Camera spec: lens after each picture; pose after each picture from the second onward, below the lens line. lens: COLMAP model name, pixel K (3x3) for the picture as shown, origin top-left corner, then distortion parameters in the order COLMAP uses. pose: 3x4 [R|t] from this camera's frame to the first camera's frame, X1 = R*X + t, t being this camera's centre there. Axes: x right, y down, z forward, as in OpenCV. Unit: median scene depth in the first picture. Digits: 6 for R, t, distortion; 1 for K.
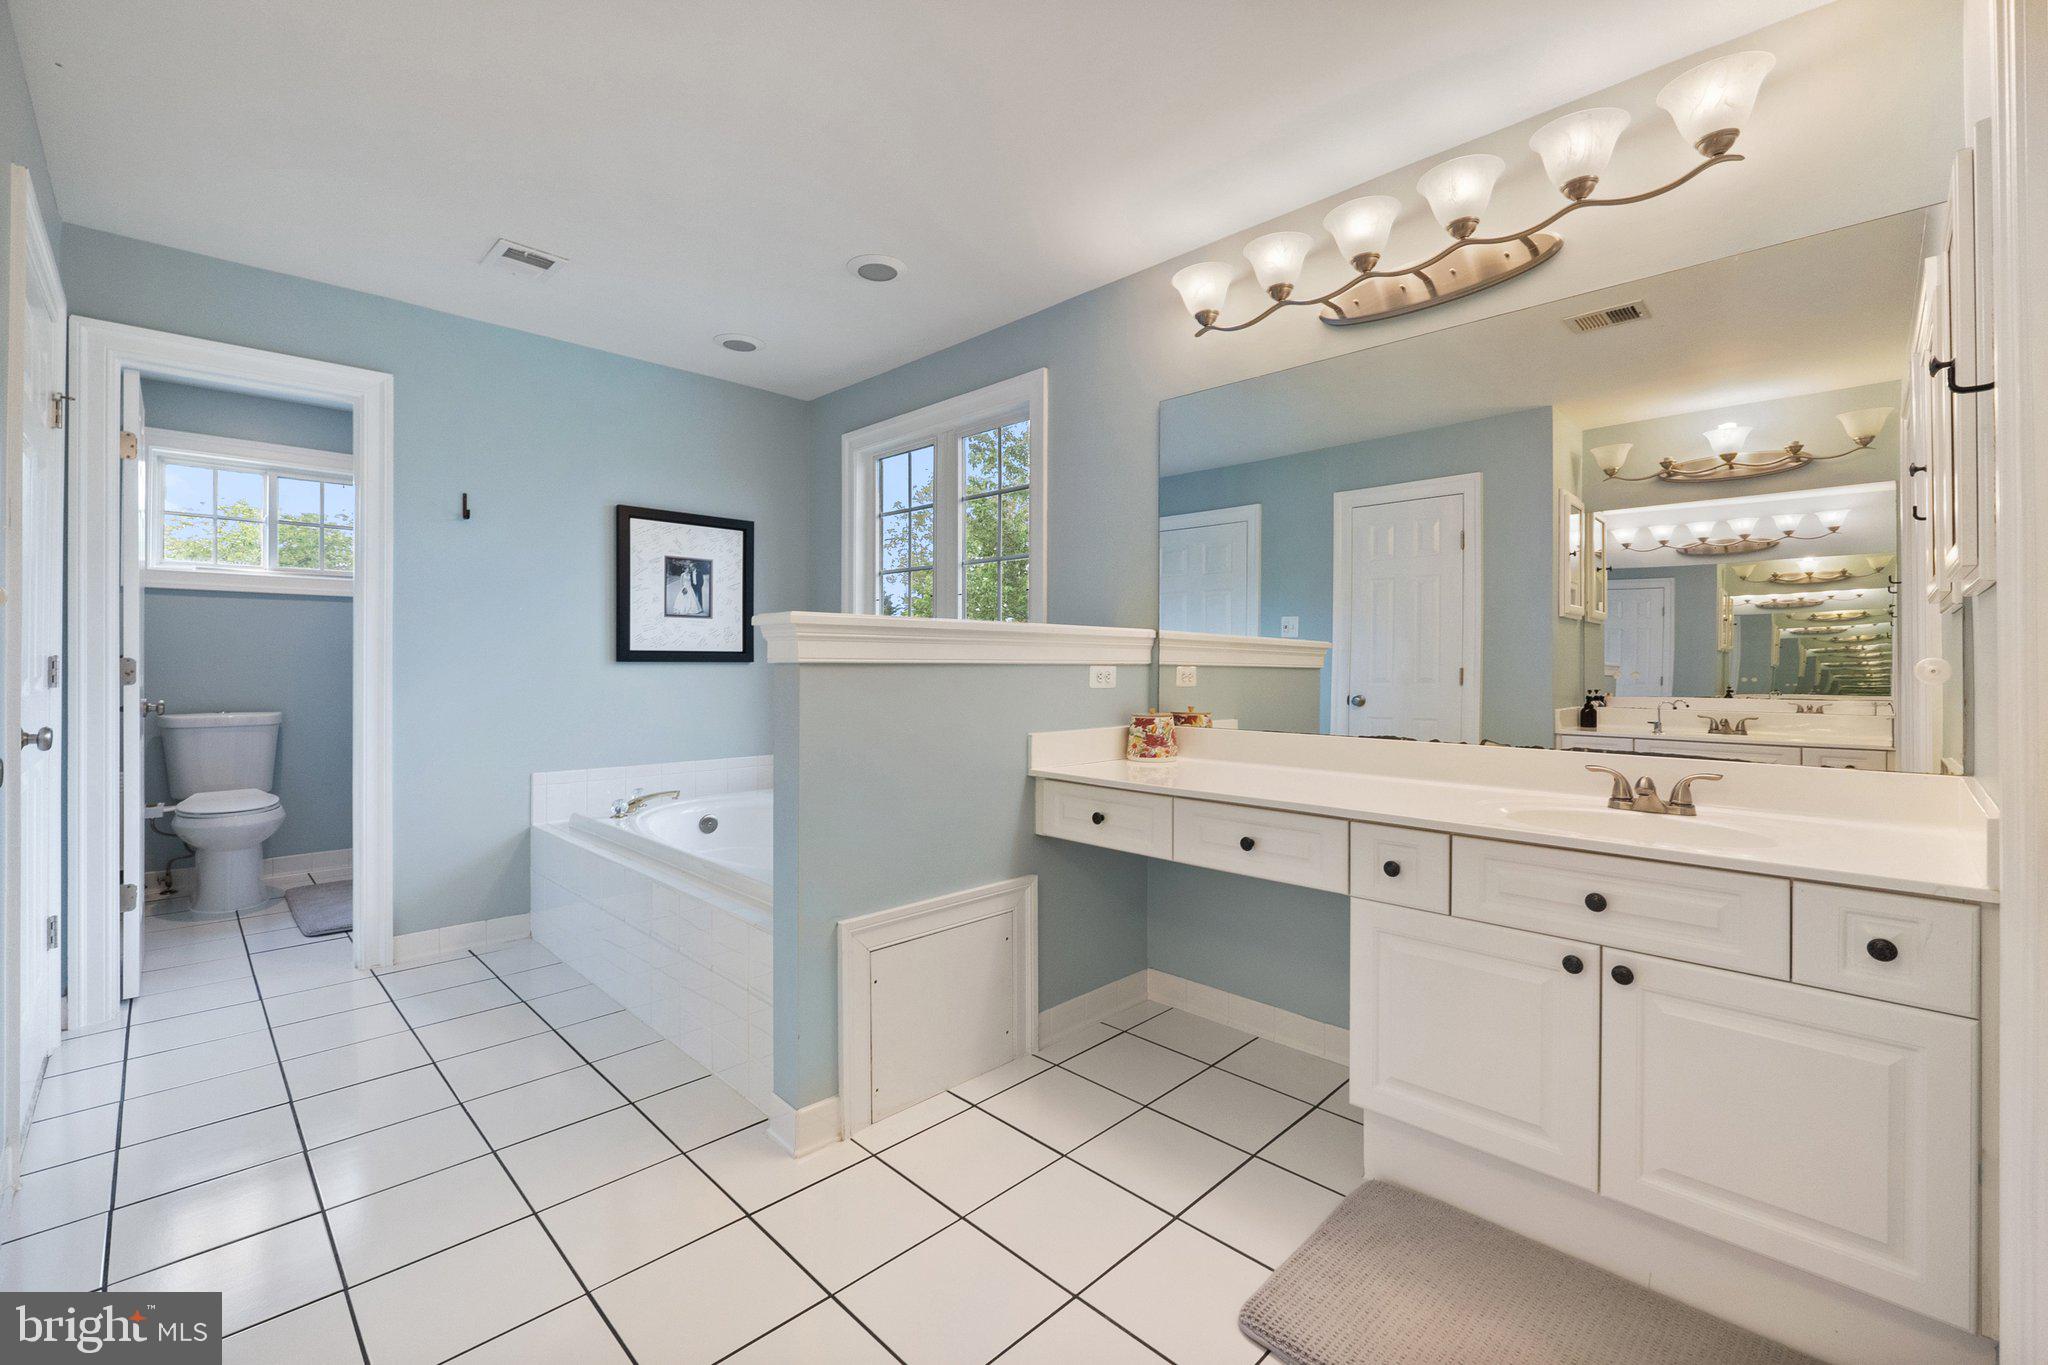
lens RADIAL K [[851.8, 0, 1033.1], [0, 851.8, 660.7], [0, 0, 1]] dist [-0.002103, -0.000144]
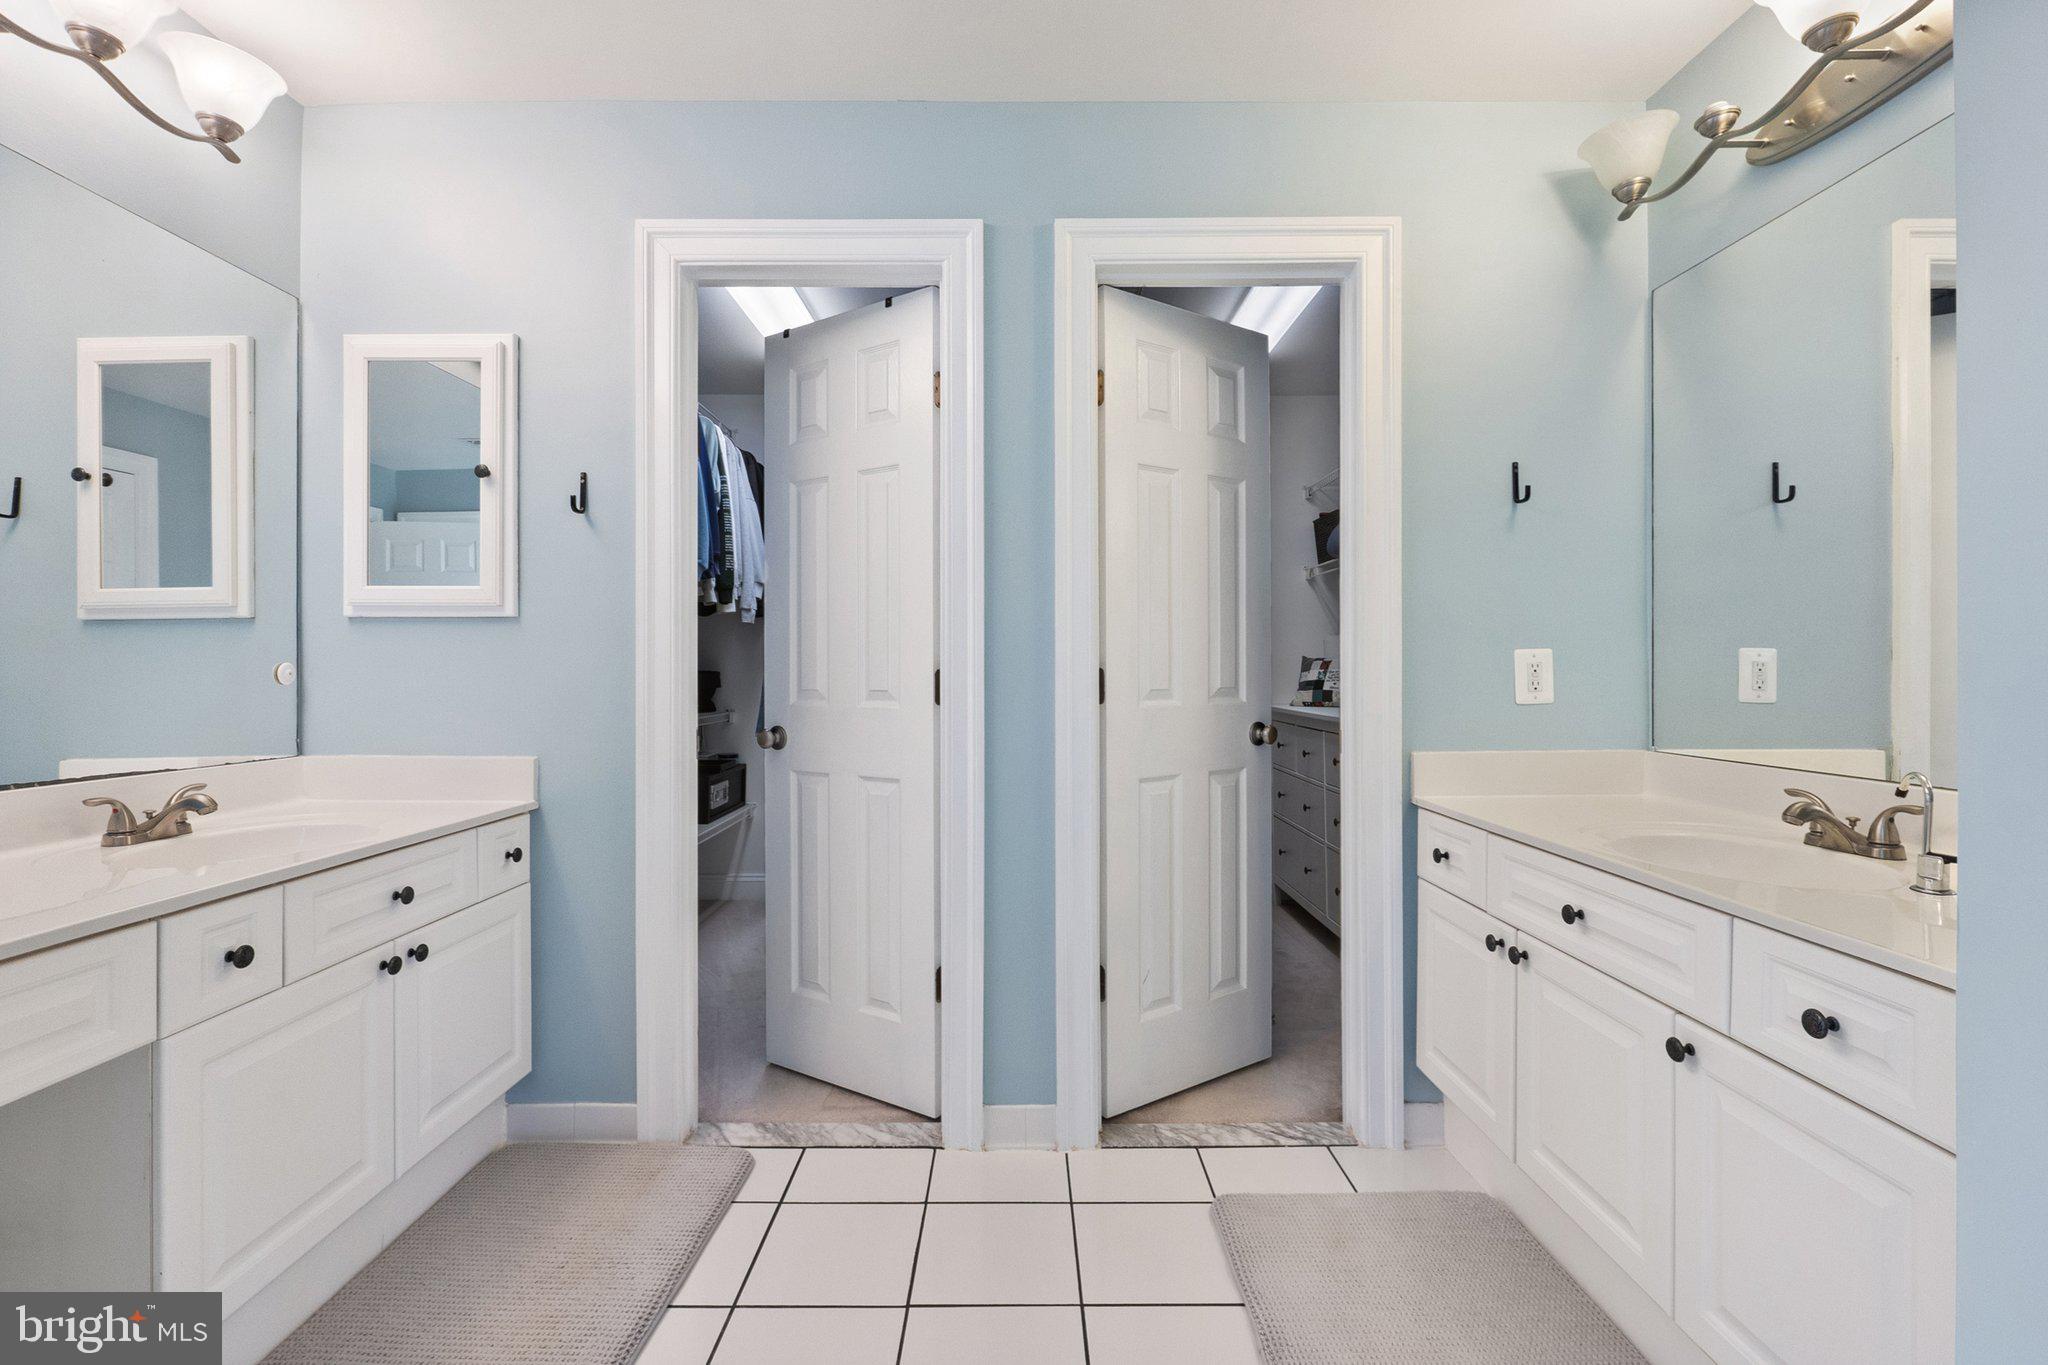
lens RADIAL K [[895.5, 0, 1025.1], [0, 895.5, 673.4], [0, 0, 1]] dist [-0.007373, 0.000118]
pose [[-0.703733, -0.004134, 0.710453, -0.551170], [-0.003100, 0.999991, 0.002748, 0.006563], [-0.710458, -0.000269, -0.703740, 1.051504]]
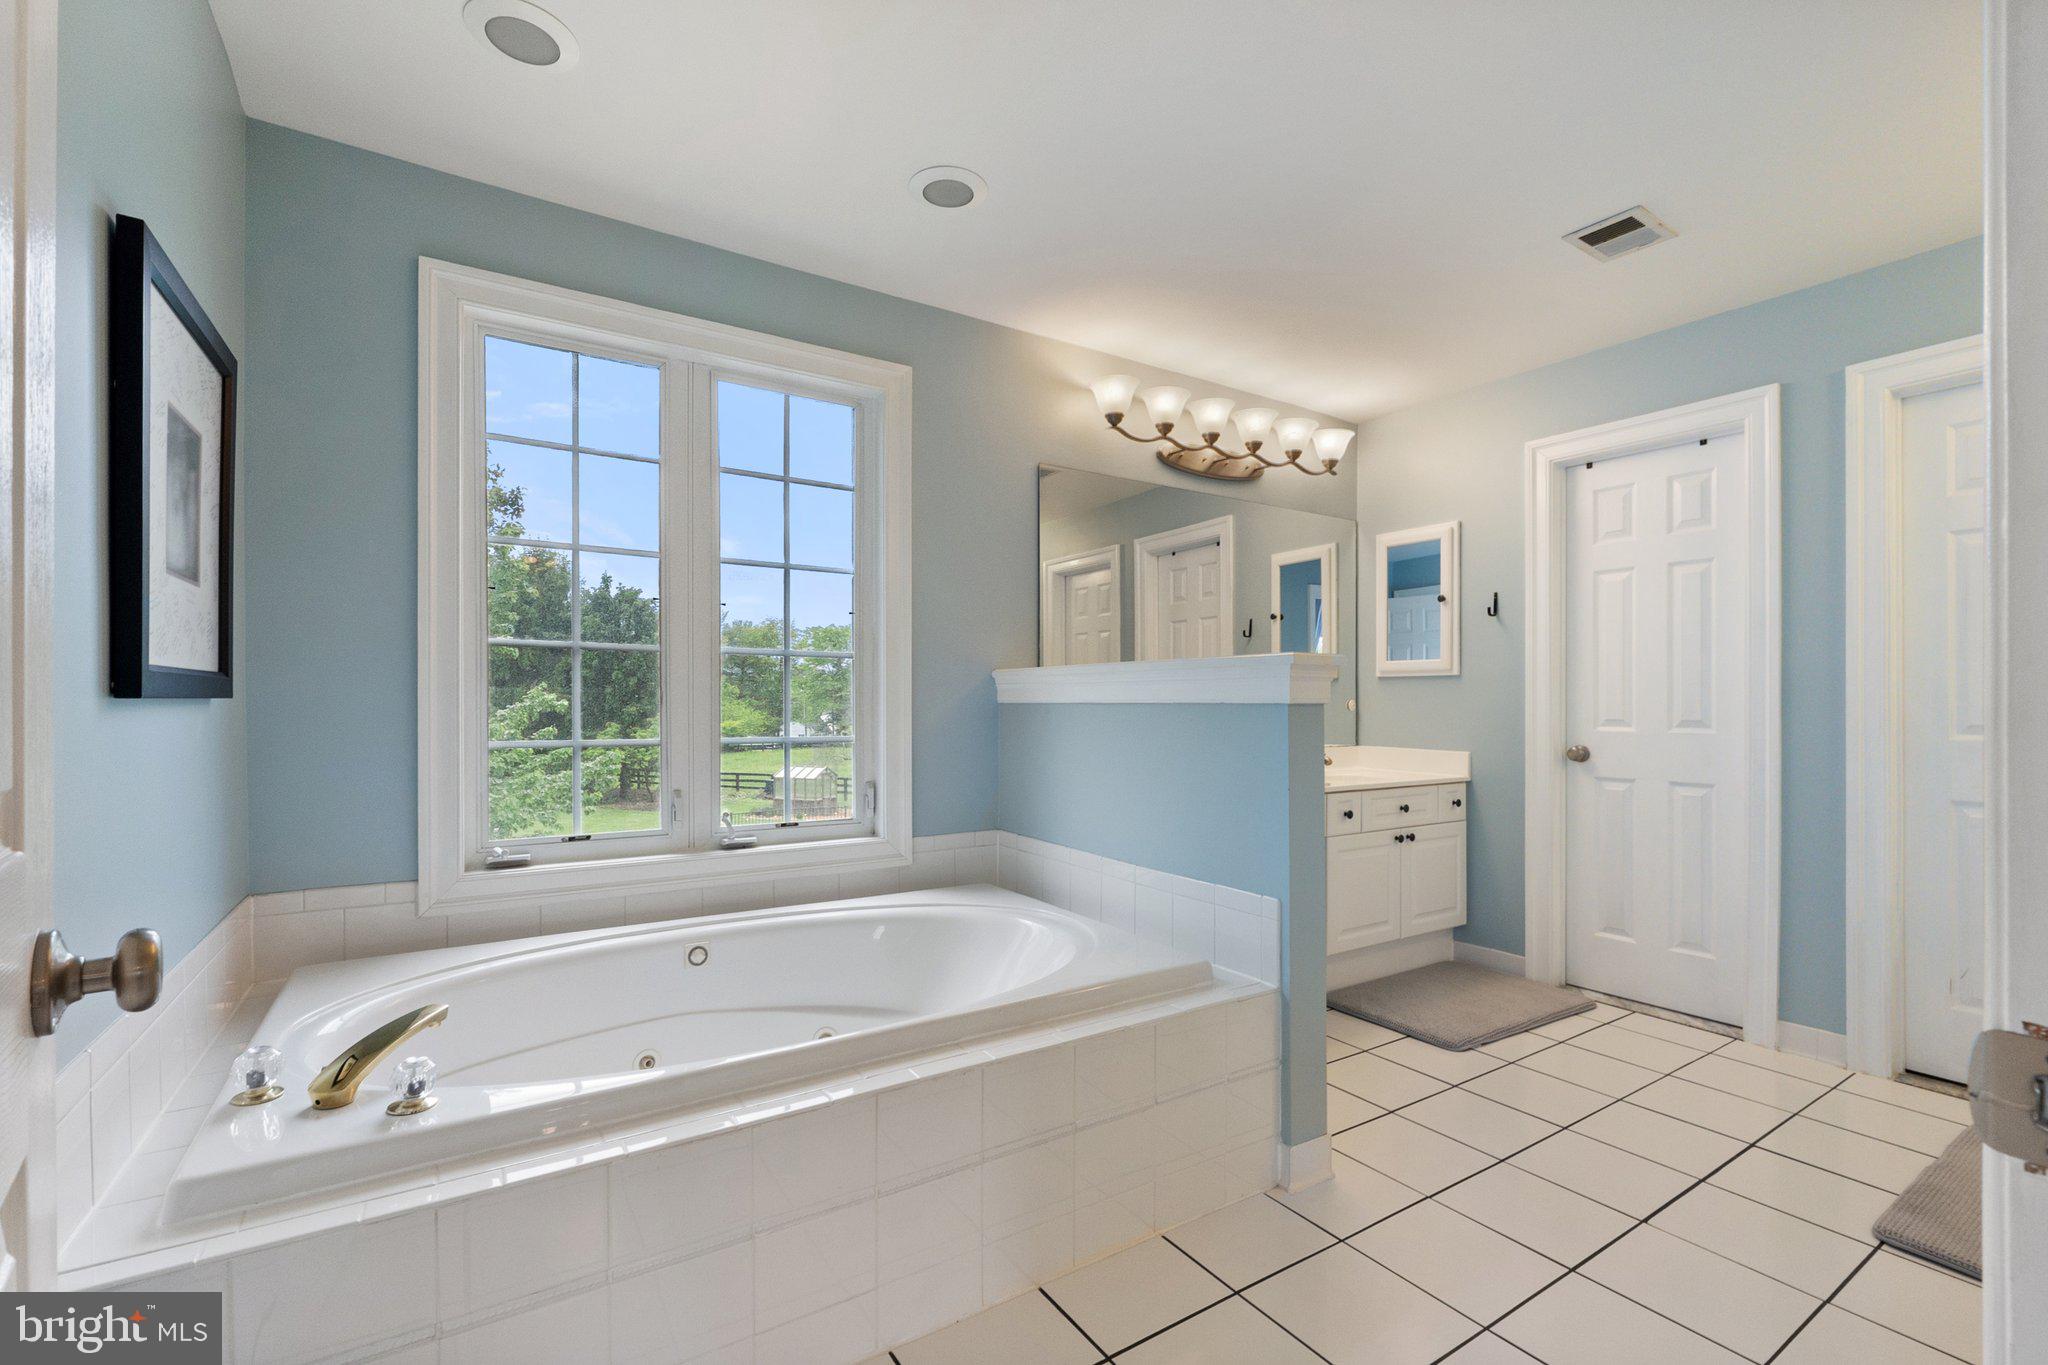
lens RADIAL K [[880.0, 0, 1014.4], [0, 880.0, 691.3], [0, 0, 1]] dist [-0.004990, 0.000083]
pose [[0.233638, 0.008456, 0.972287, -1.577185], [-0.005353, 0.999958, -0.007410, -0.002206], [-0.972309, -0.003474, 0.233674, 1.252059]]
